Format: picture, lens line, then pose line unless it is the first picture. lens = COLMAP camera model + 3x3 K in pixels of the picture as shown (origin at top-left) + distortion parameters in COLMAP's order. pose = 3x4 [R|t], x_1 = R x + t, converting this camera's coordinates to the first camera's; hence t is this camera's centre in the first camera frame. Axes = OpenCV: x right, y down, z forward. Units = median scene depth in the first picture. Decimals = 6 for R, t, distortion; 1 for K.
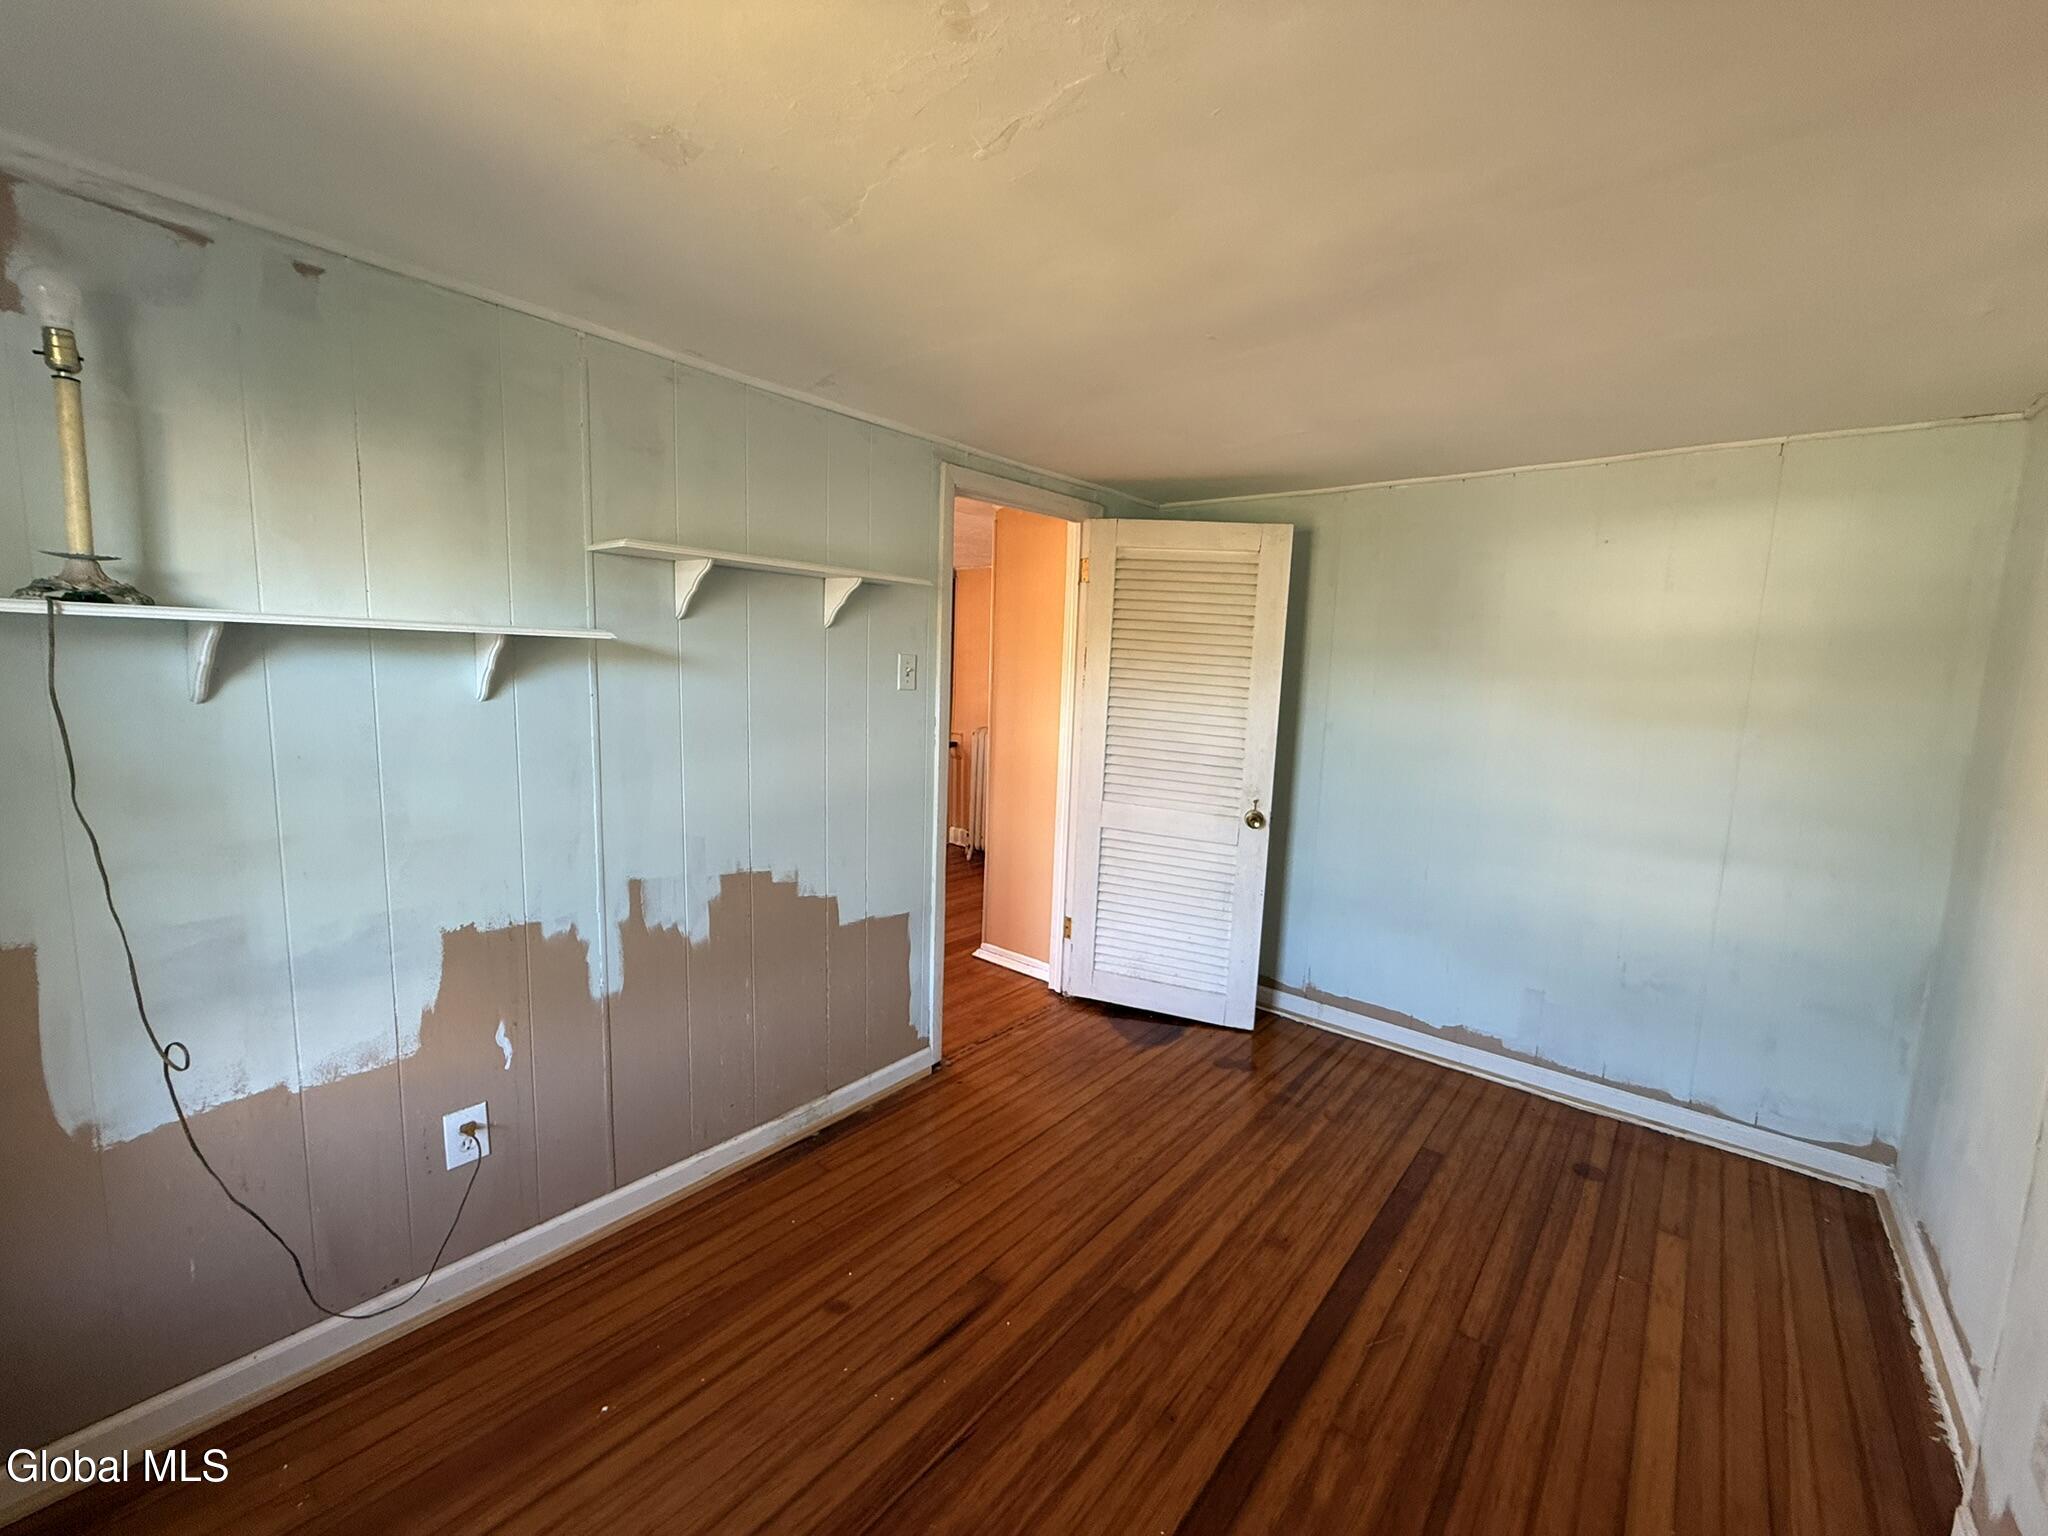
lens RADIAL K [[815.8, 0, 1019.5], [0, 815.8, 764.4], [0, 0, 1]] dist [0.000733, -0.000476]
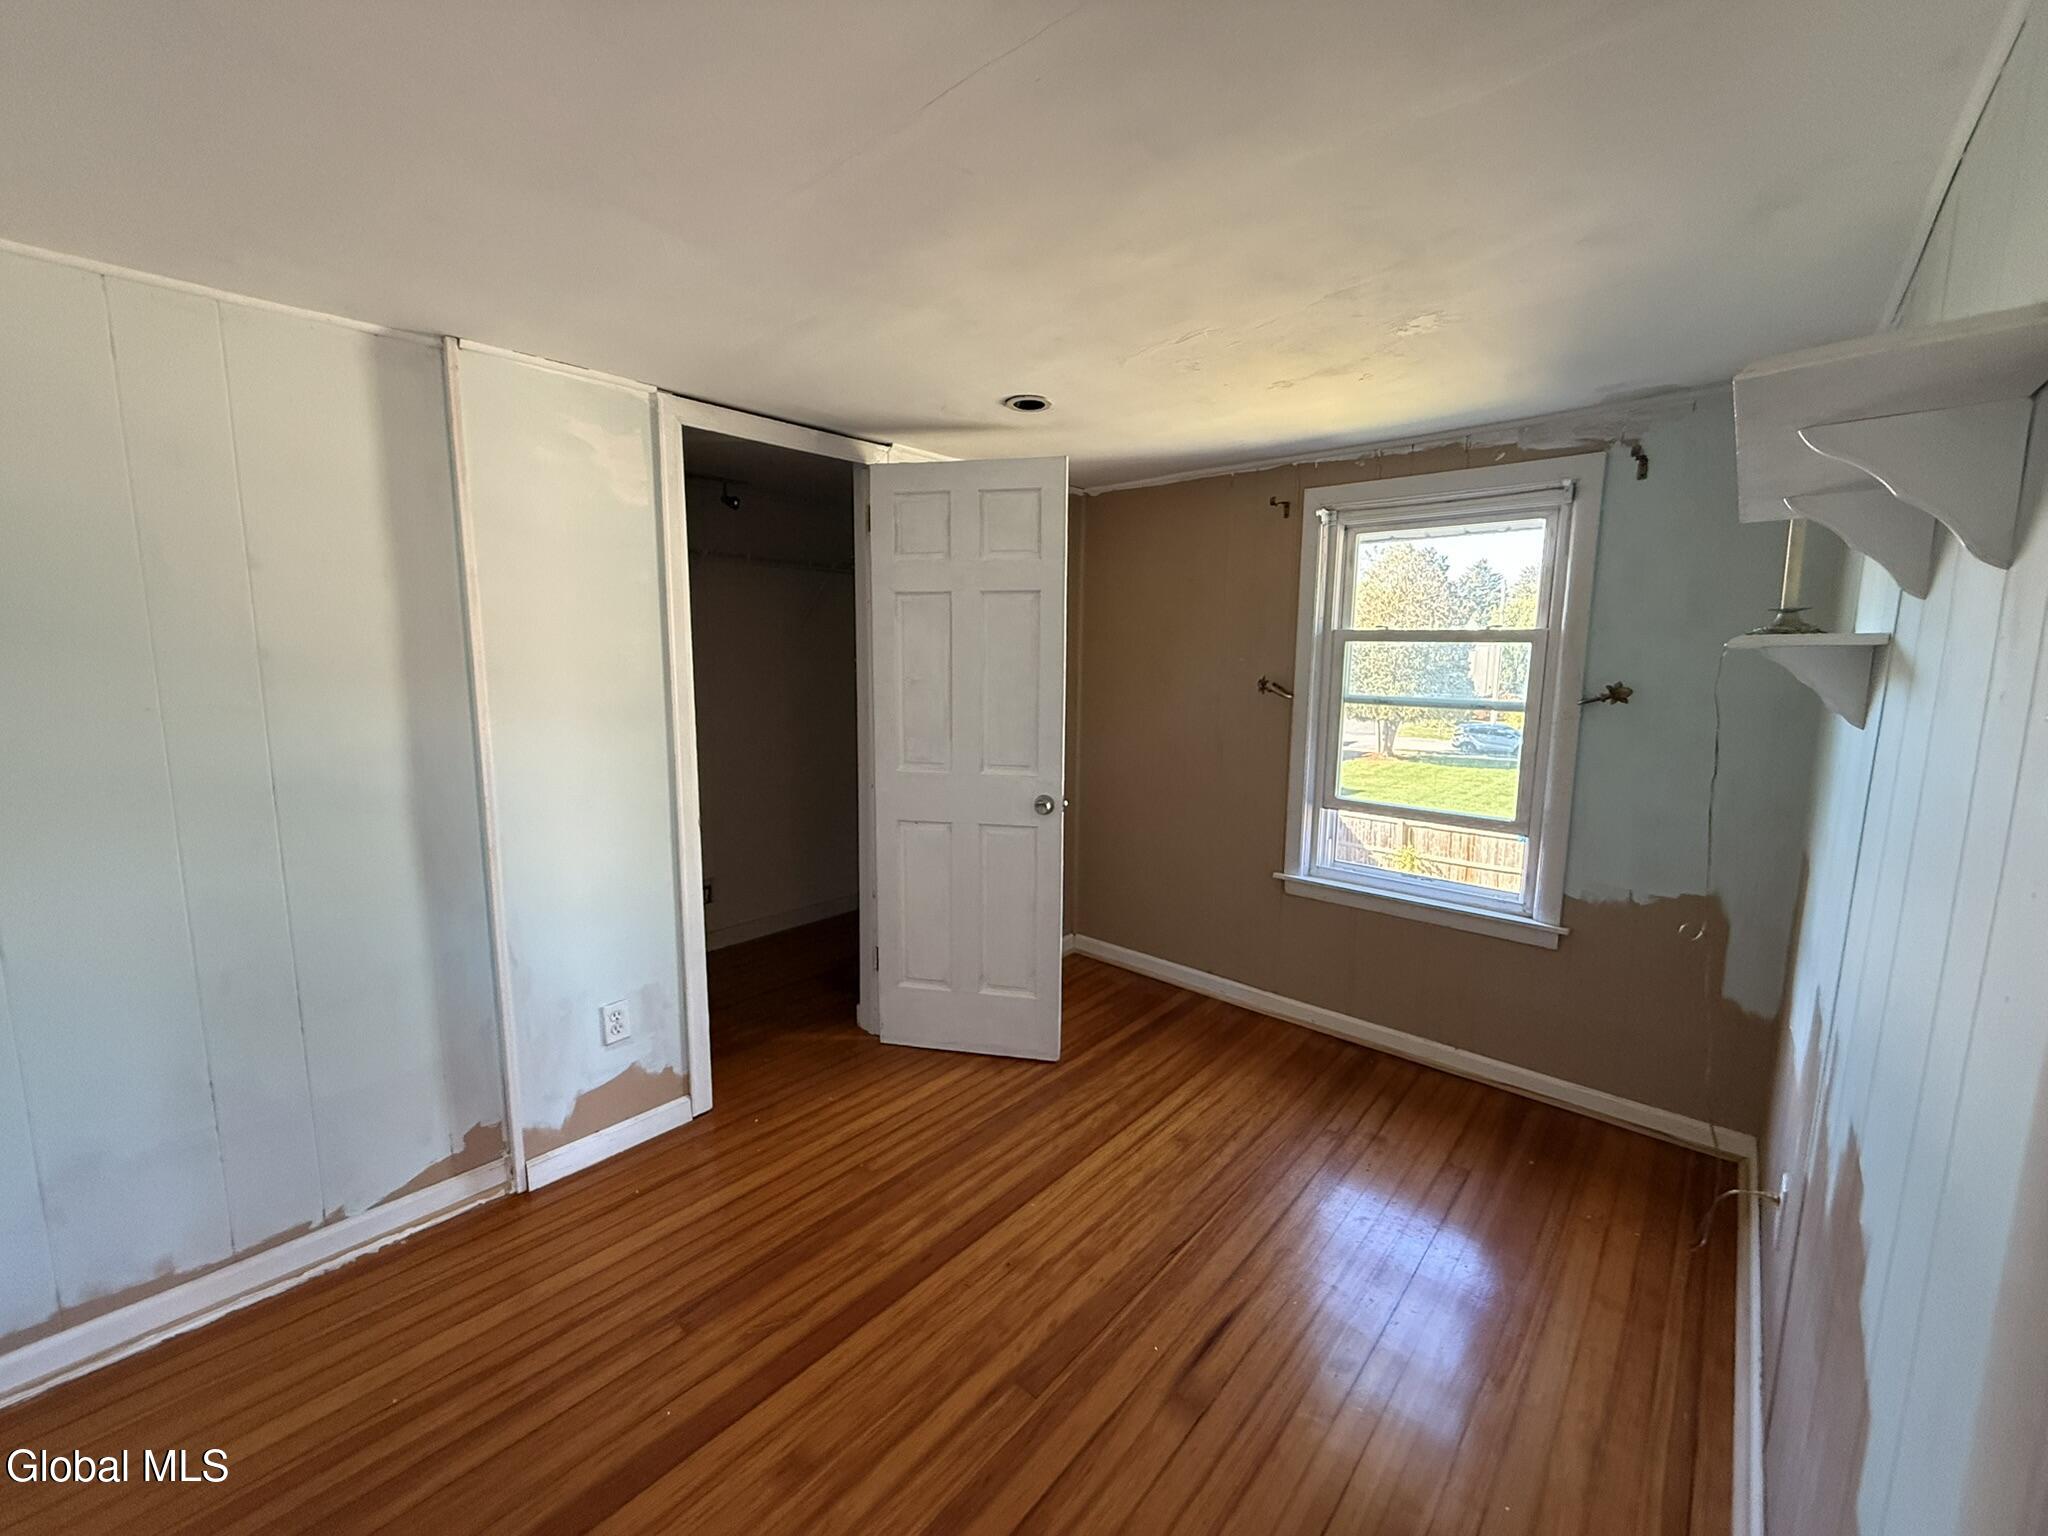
lens RADIAL K [[815.8, 0, 1019.5], [0, 815.8, 764.4], [0, 0, 1]] dist [0.000733, -0.000476]
pose [[-0.998524, -0.049085, 0.023245, 0.165530], [-0.041322, 0.964360, 0.261347, -0.231576], [-0.035244, 0.260000, -0.964965, 1.831294]]
